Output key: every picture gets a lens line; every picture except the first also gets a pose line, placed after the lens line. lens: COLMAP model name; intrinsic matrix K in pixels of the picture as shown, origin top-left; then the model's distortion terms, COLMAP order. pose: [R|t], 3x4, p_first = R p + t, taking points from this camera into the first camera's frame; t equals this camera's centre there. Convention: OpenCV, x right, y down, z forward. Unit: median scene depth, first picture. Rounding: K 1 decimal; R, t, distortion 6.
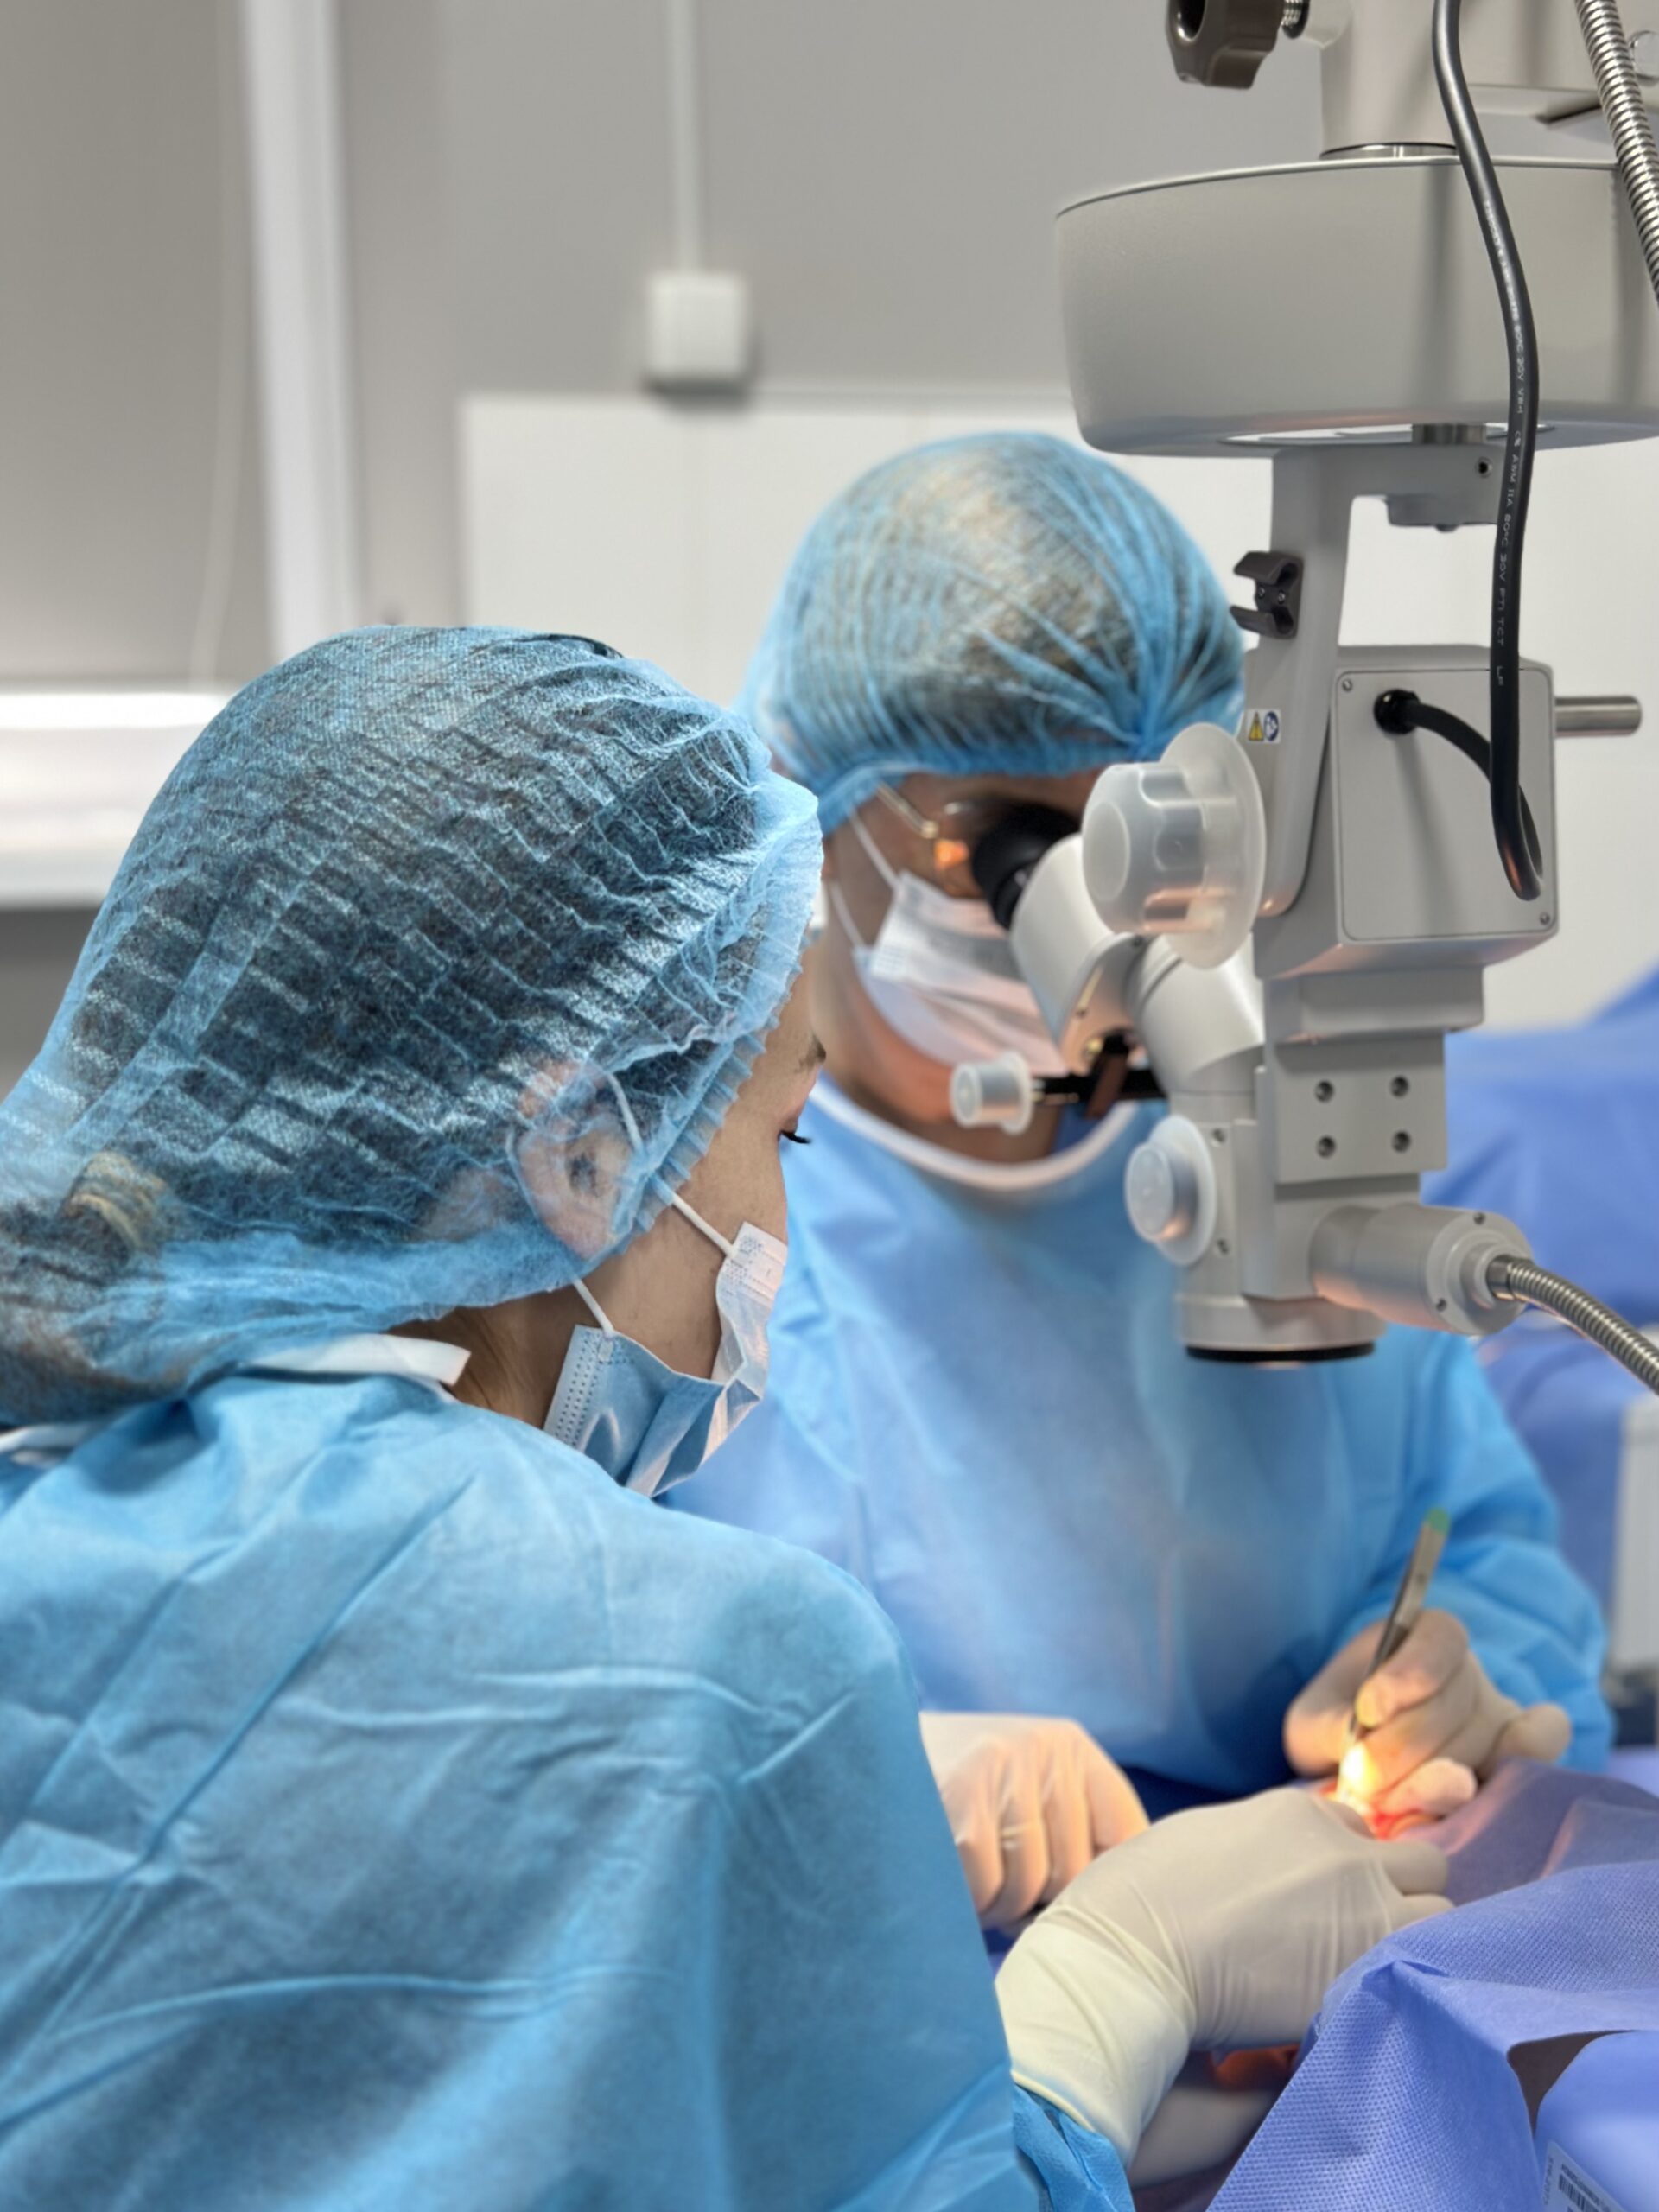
lens RADIAL K [[3055.1, 0, 829.5], [0, 3055.1, 1106.0], [0, 0, 1]] dist [0.101113, -1.255994]
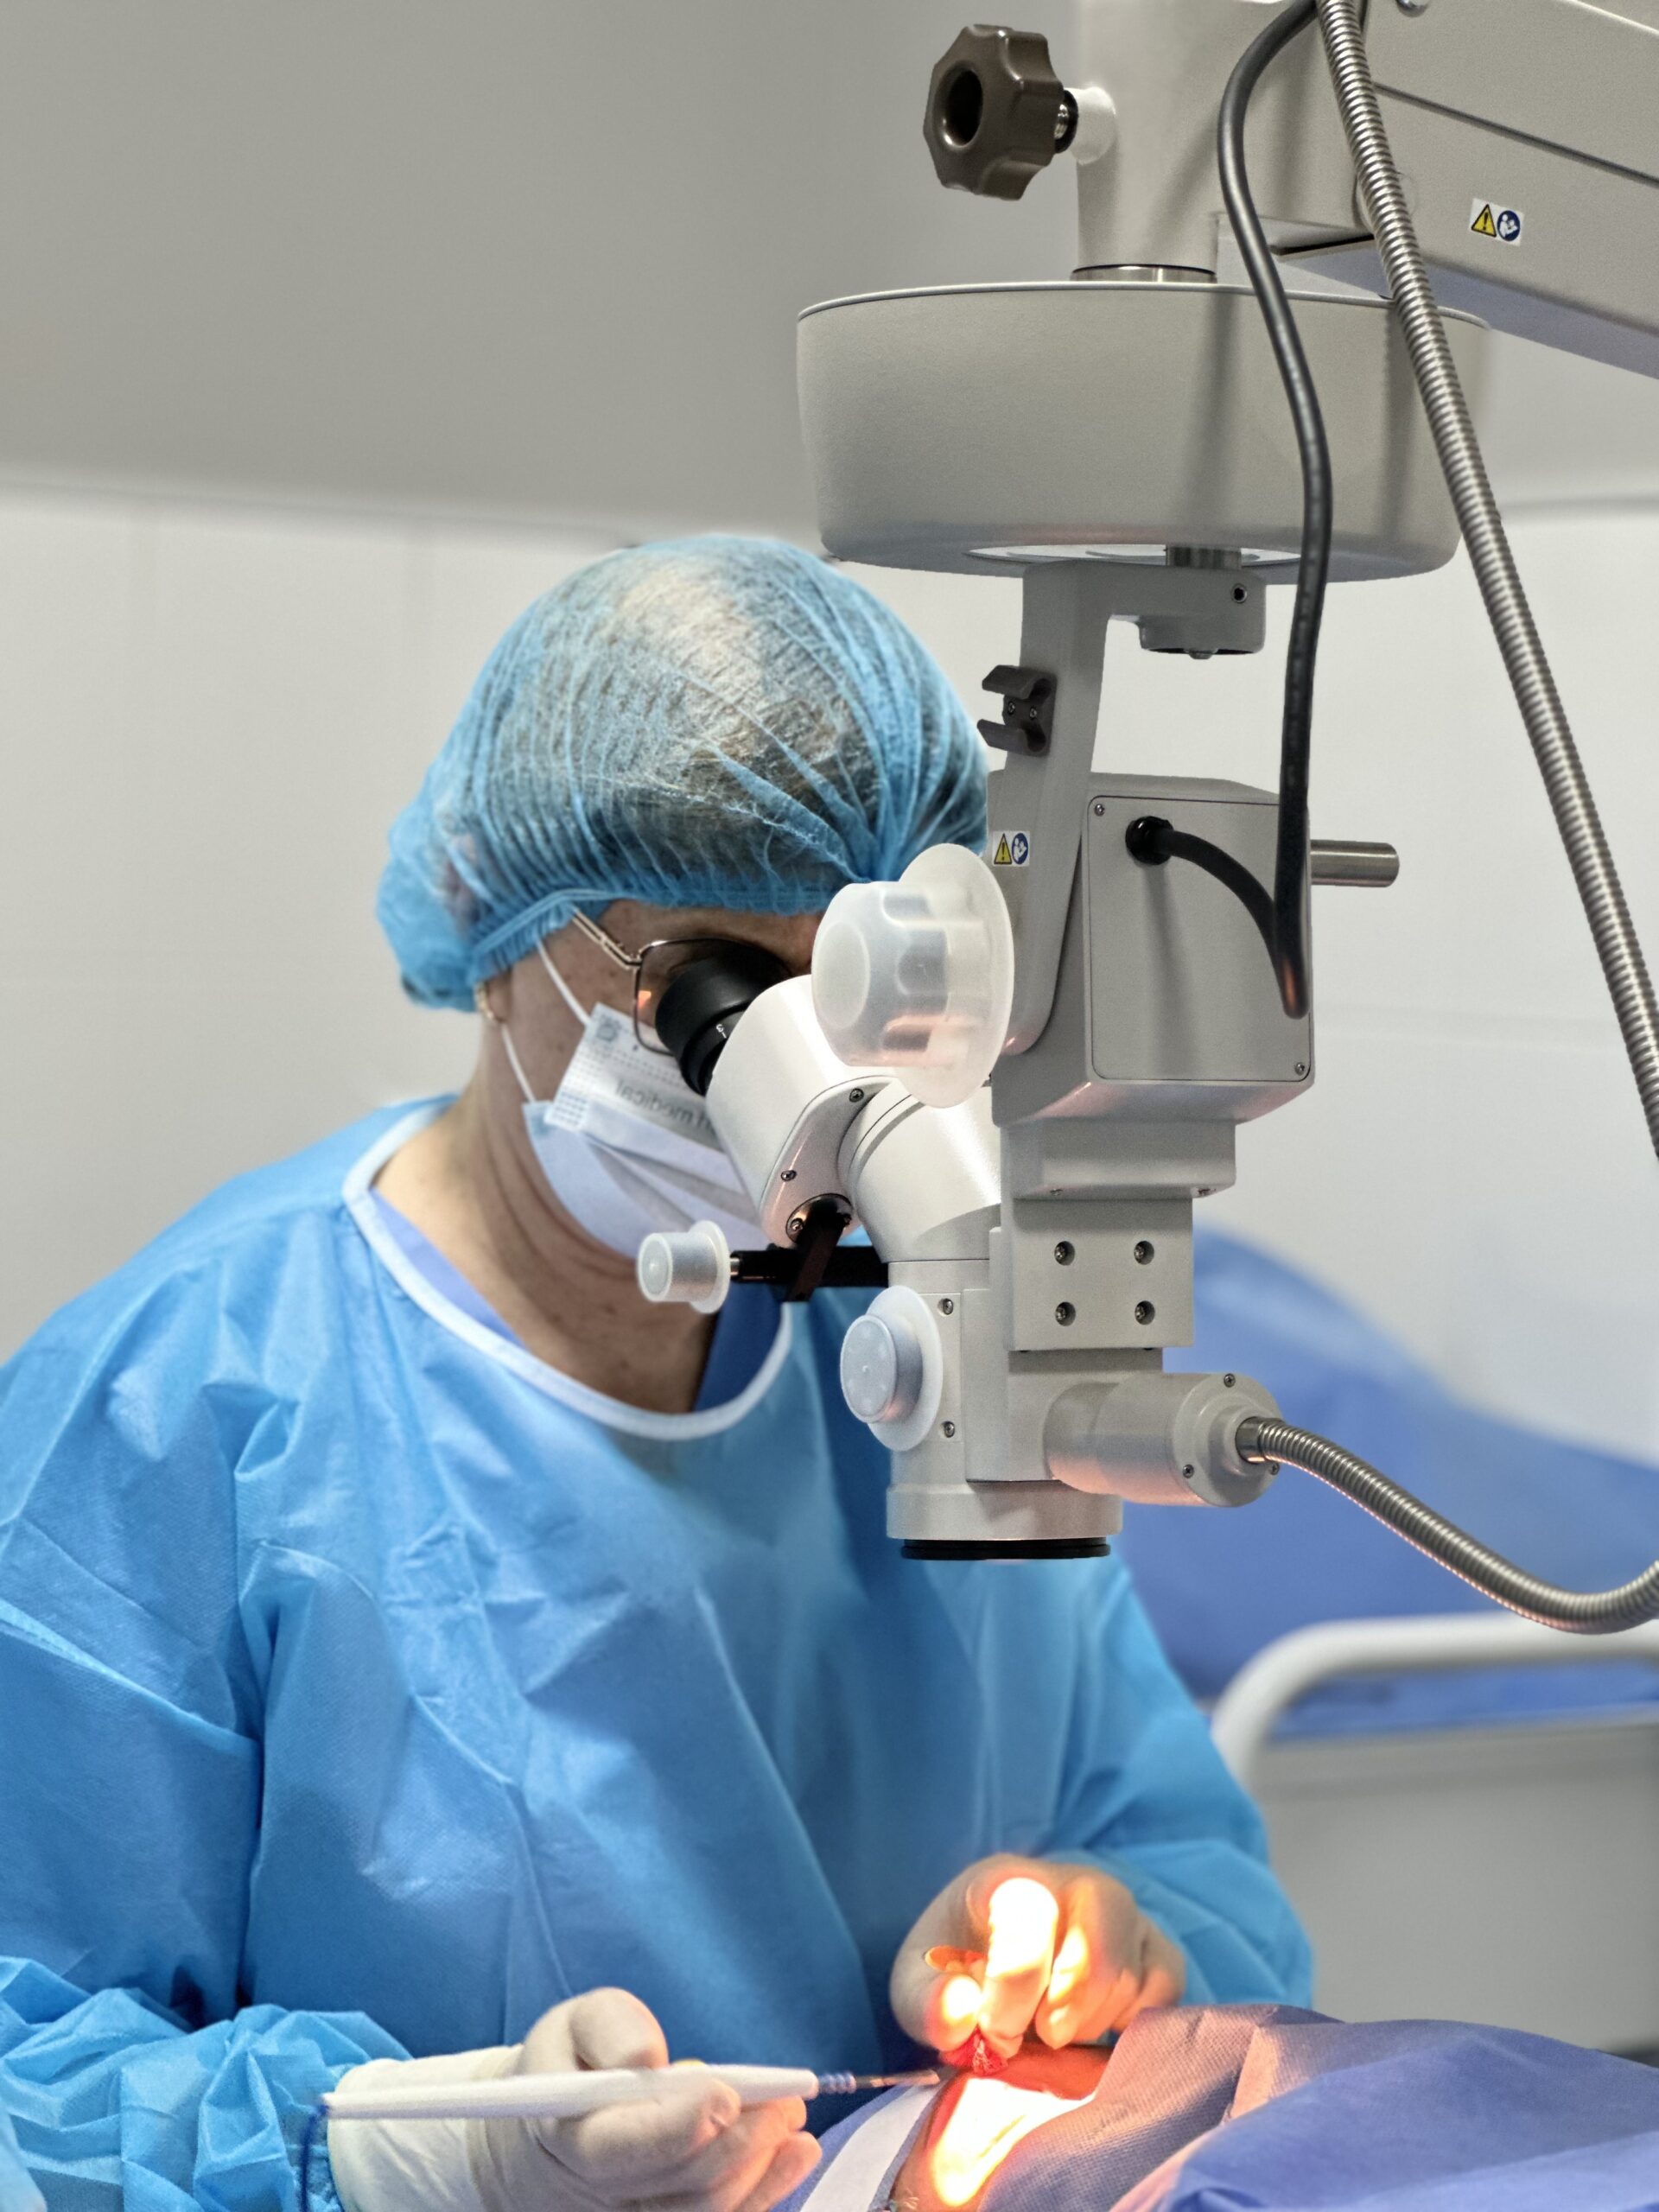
lens RADIAL K [[4990.8, 0, 829.5], [0, 4990.8, 1106.0], [0, 0, 1]] dist [-0.649142, 0.124983]
pose [[0.988260, 0.036299, 0.148408, -0.134104], [-0.017904, 0.992189, -0.123455, 0.140553], [-0.151730, 0.119349, 0.981190, -0.469770]]
